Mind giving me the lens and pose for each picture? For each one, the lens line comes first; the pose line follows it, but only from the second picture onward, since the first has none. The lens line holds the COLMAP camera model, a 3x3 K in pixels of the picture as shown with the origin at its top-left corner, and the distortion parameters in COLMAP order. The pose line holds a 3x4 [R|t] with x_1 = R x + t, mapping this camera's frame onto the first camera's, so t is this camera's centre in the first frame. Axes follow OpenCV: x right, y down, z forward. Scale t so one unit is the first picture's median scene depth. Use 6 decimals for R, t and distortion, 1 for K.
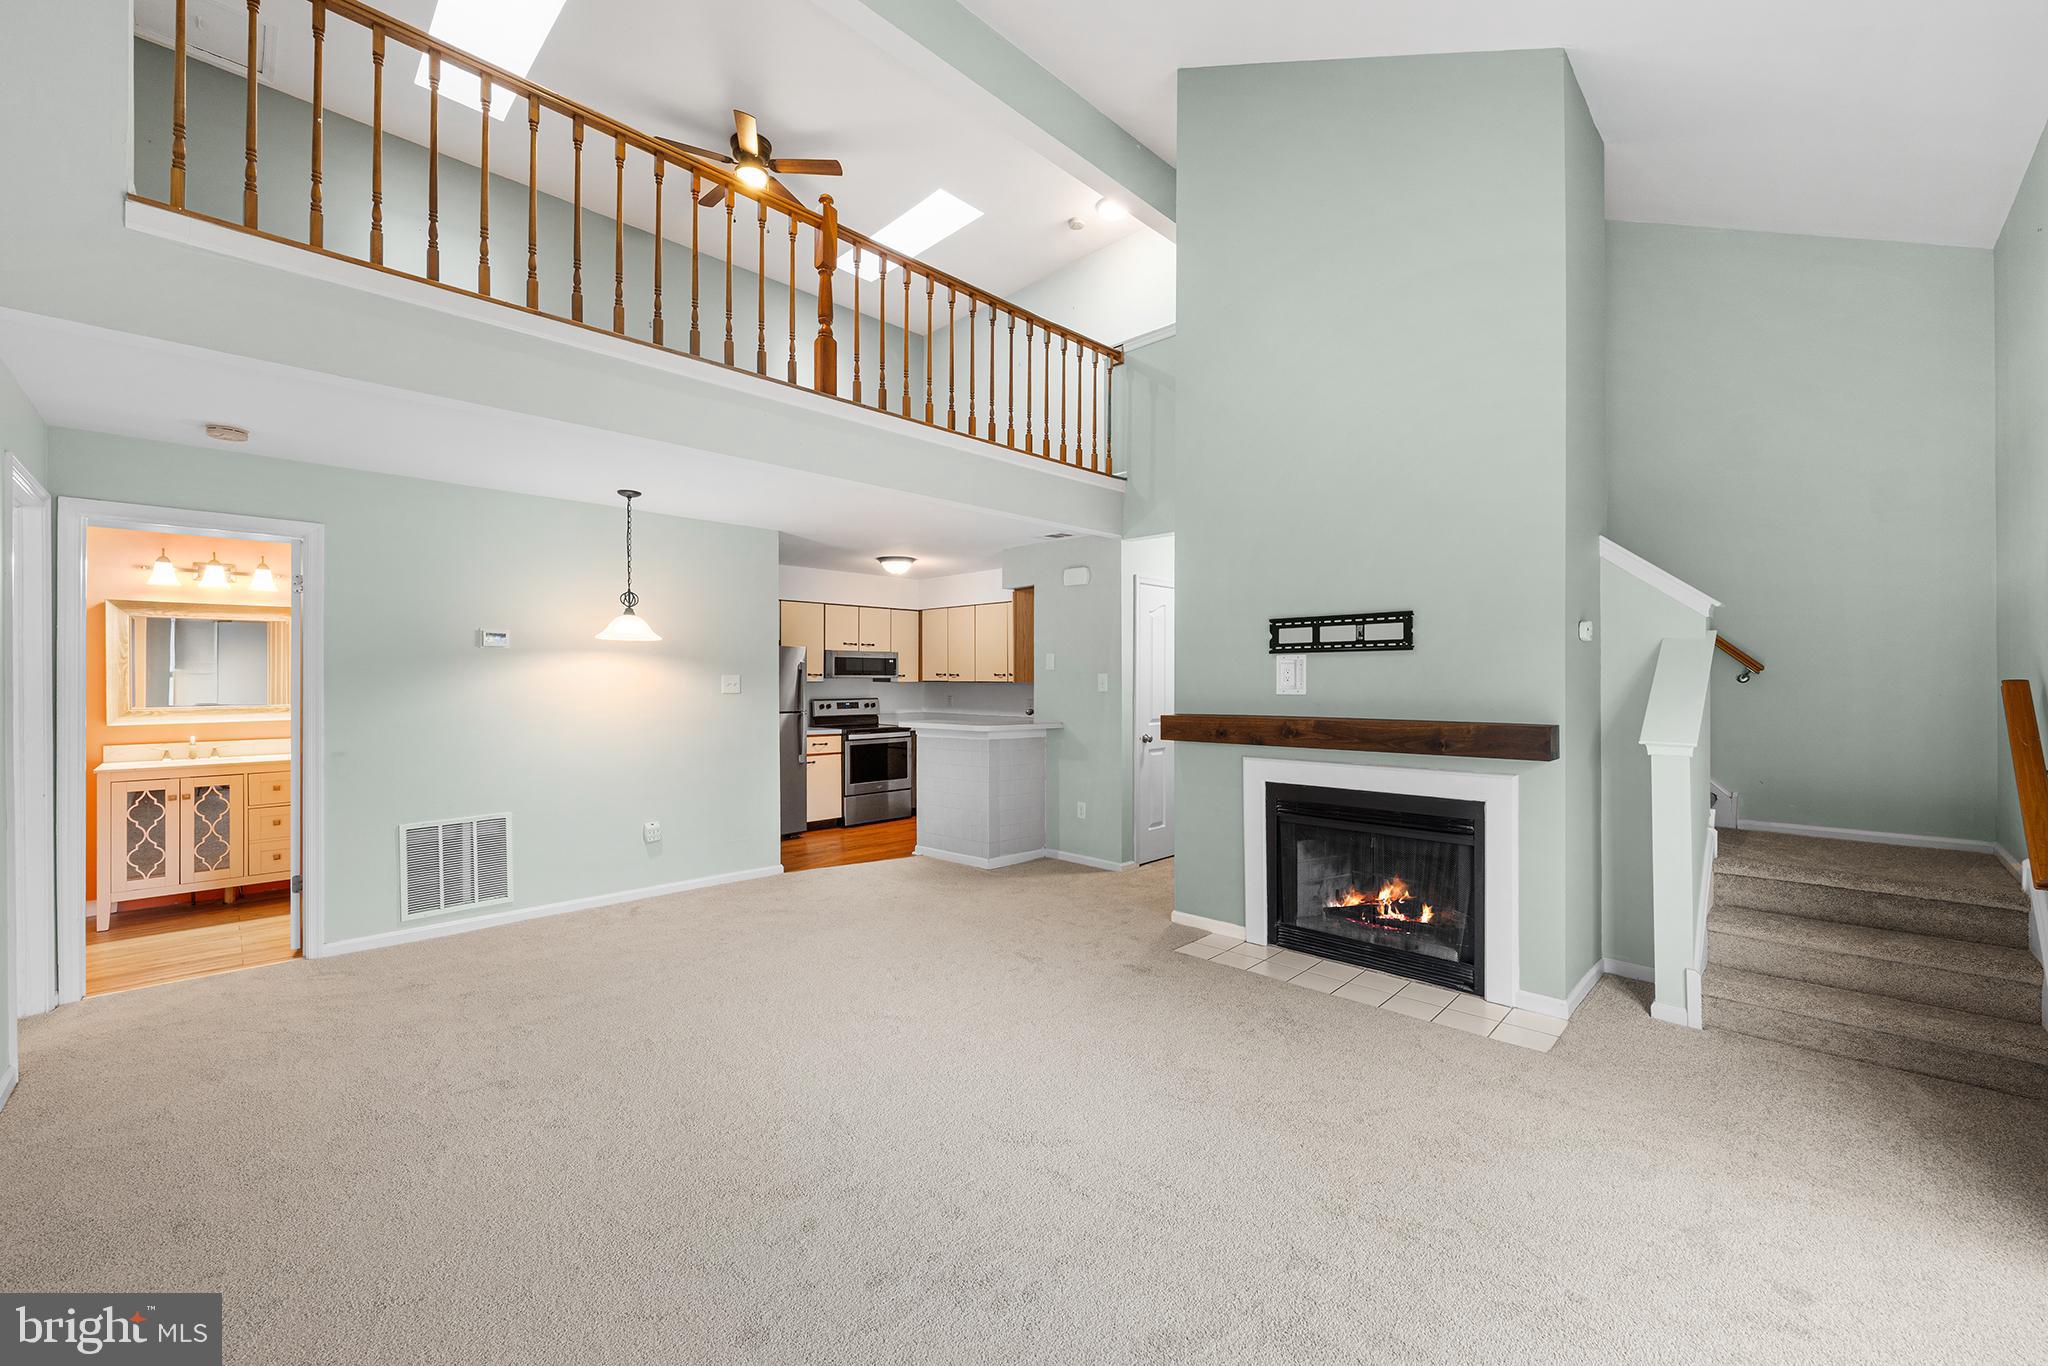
lens RADIAL K [[804.4, 0, 1025.5], [0, 804.4, 680.6], [0, 0, 1]] dist [-0.002290, 0.000044]
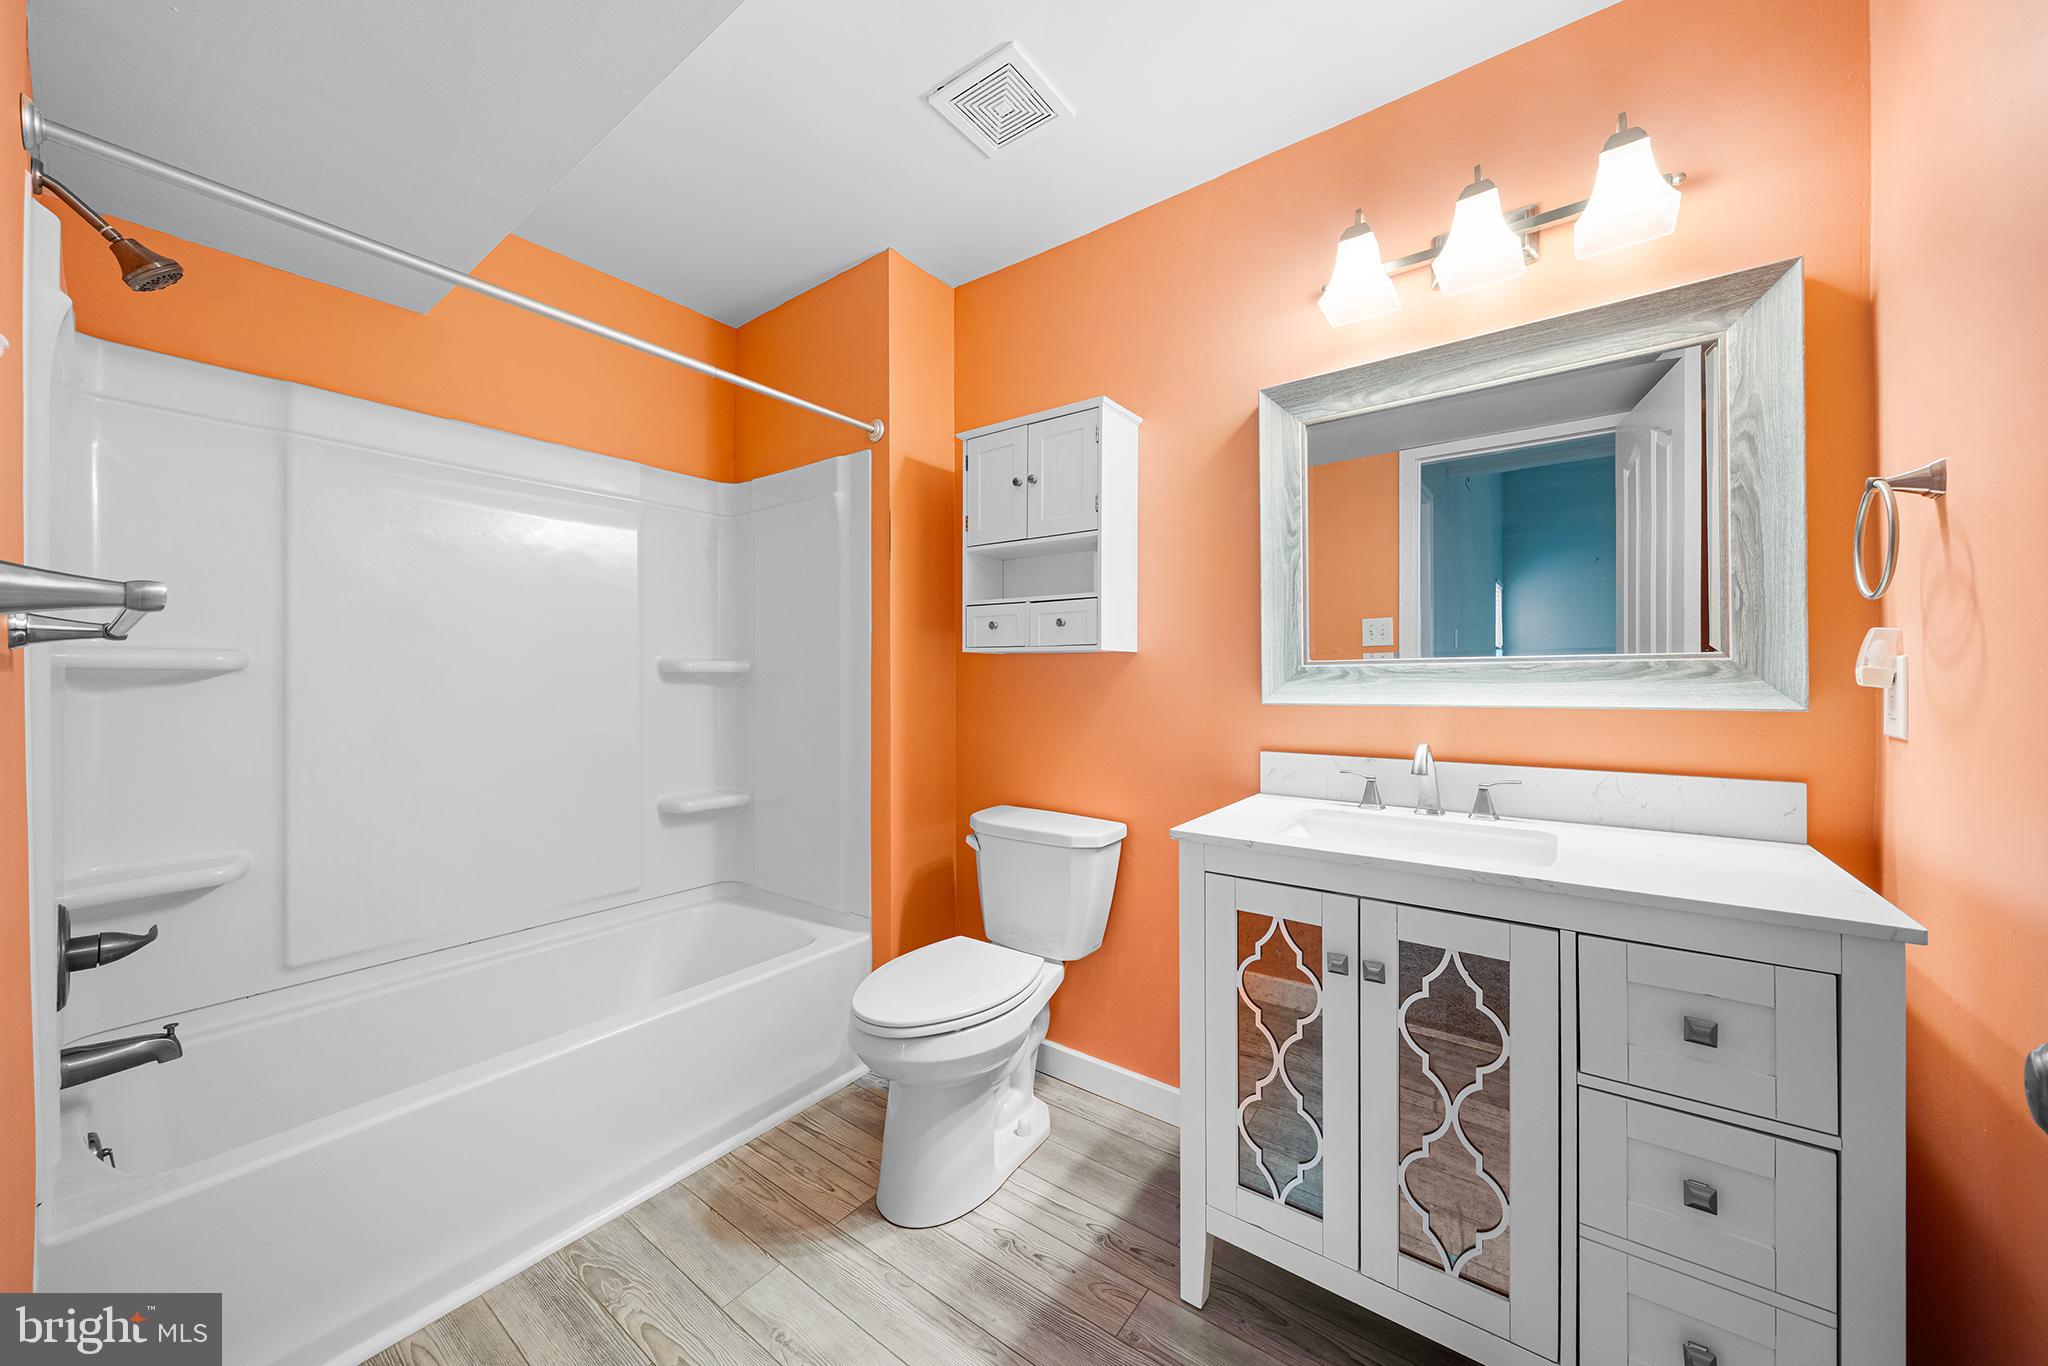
lens RADIAL K [[720.5, 0, 1027.7], [0, 720.5, 678.4], [0, 0, 1]] dist [-0.000592, -0.000017]
pose [[0.143186, 0.001452, -0.989695, -0.835235], [0.003073, 0.999993, 0.001911, 0.044358], [0.989691, -0.003315, 0.143181, 0.864467]]
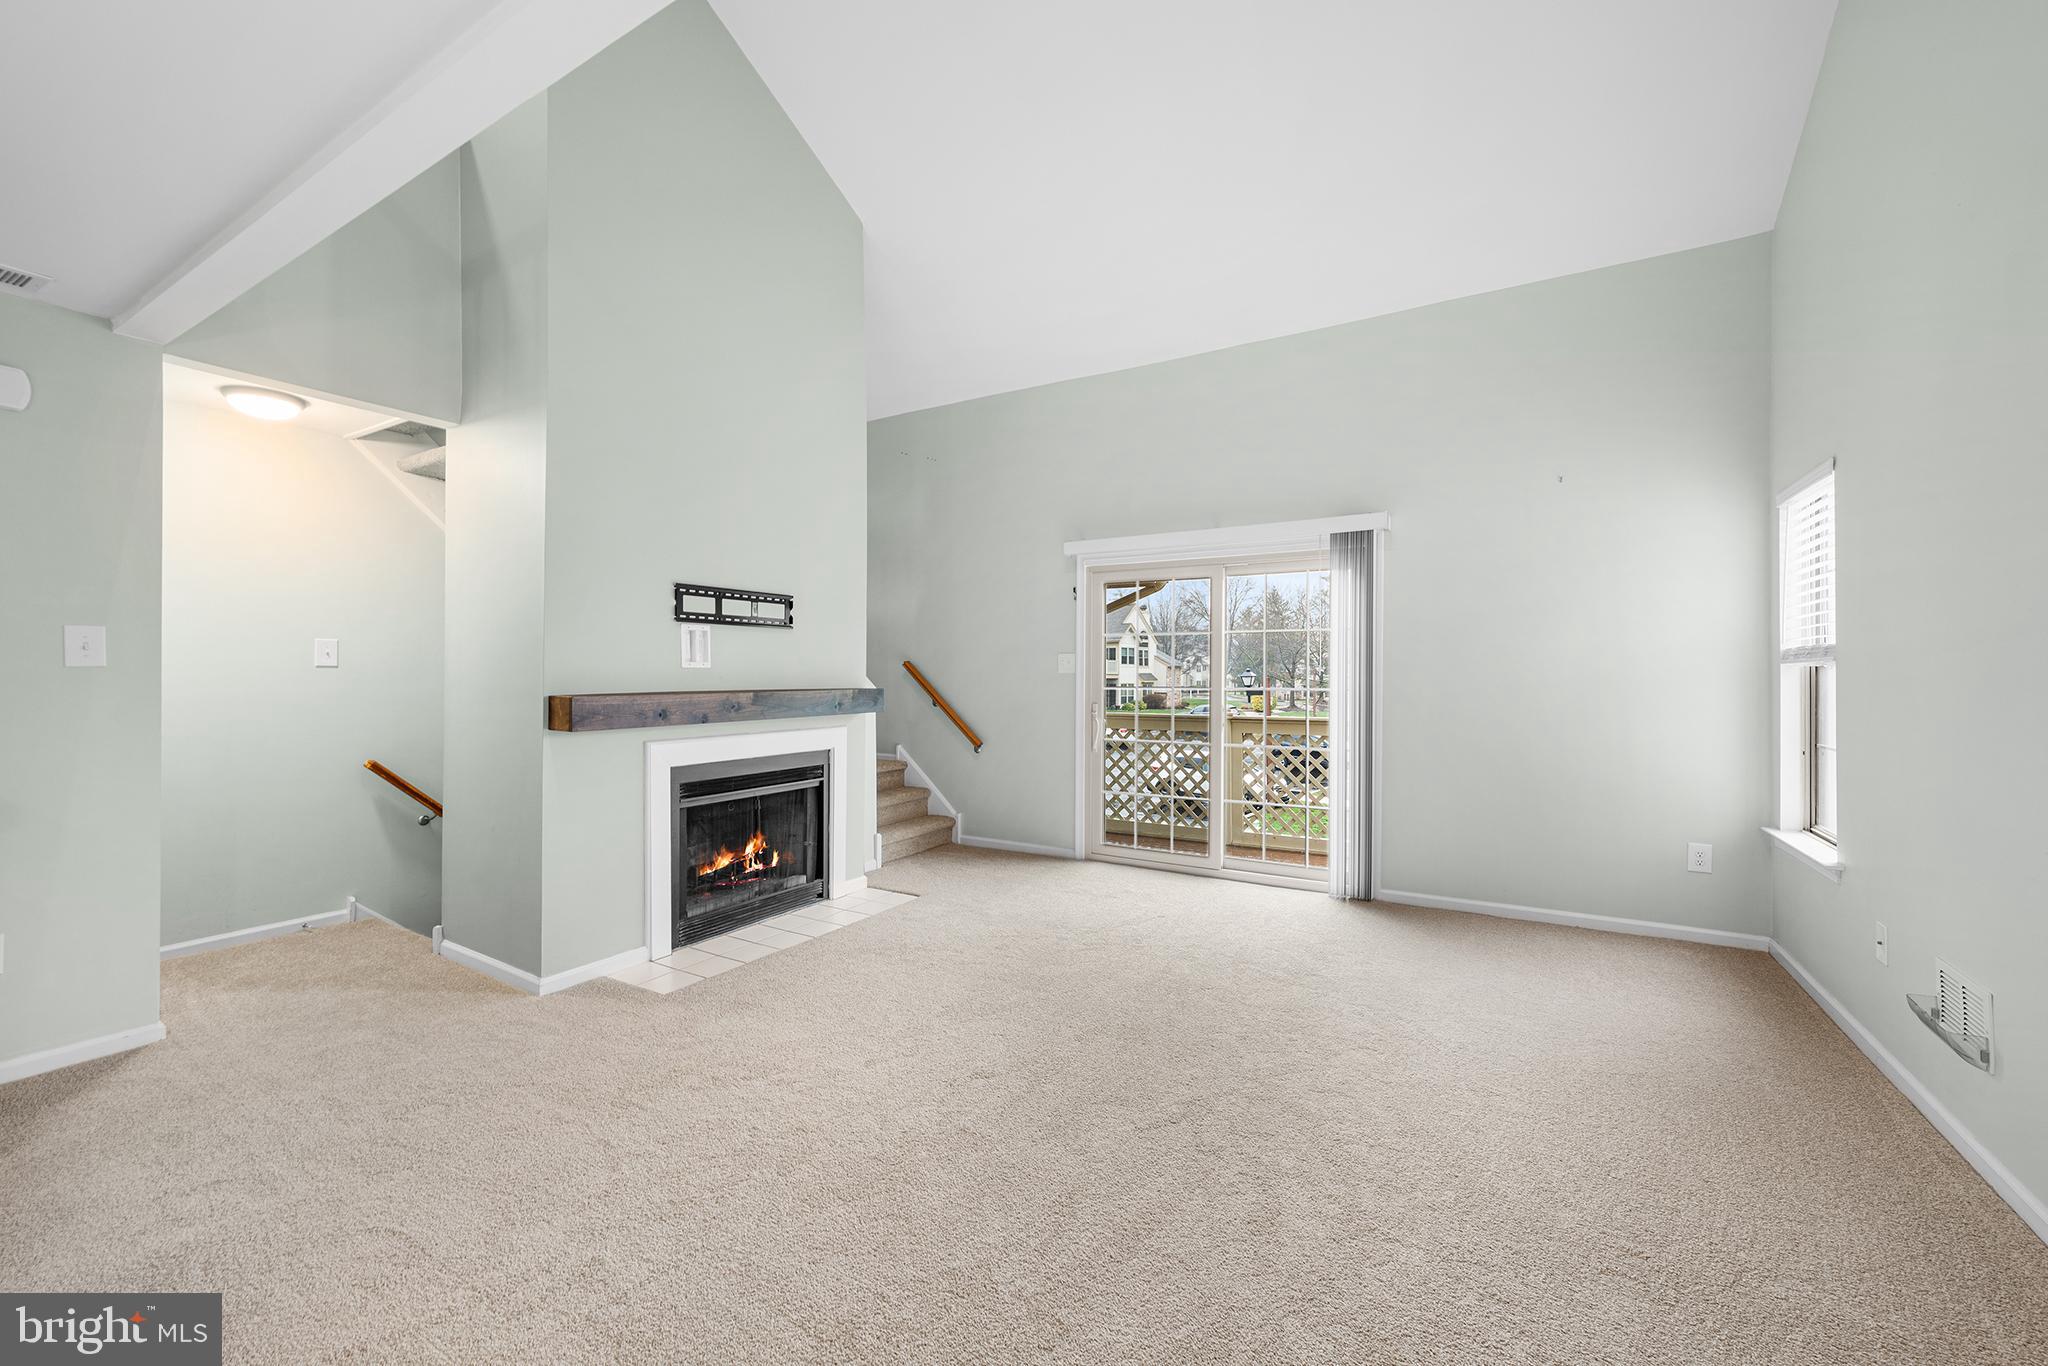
lens RADIAL K [[809.0, 0, 1025.2], [0, 809.0, 673.8], [0, 0, 1]] dist [-0.002829, -0.000289]
pose [[-0.239601, 0.000897, 0.970871, -0.599312], [-0.001504, 0.999998, -0.001295, 0.022403], [-0.970870, -0.001770, -0.239599, 0.768016]]
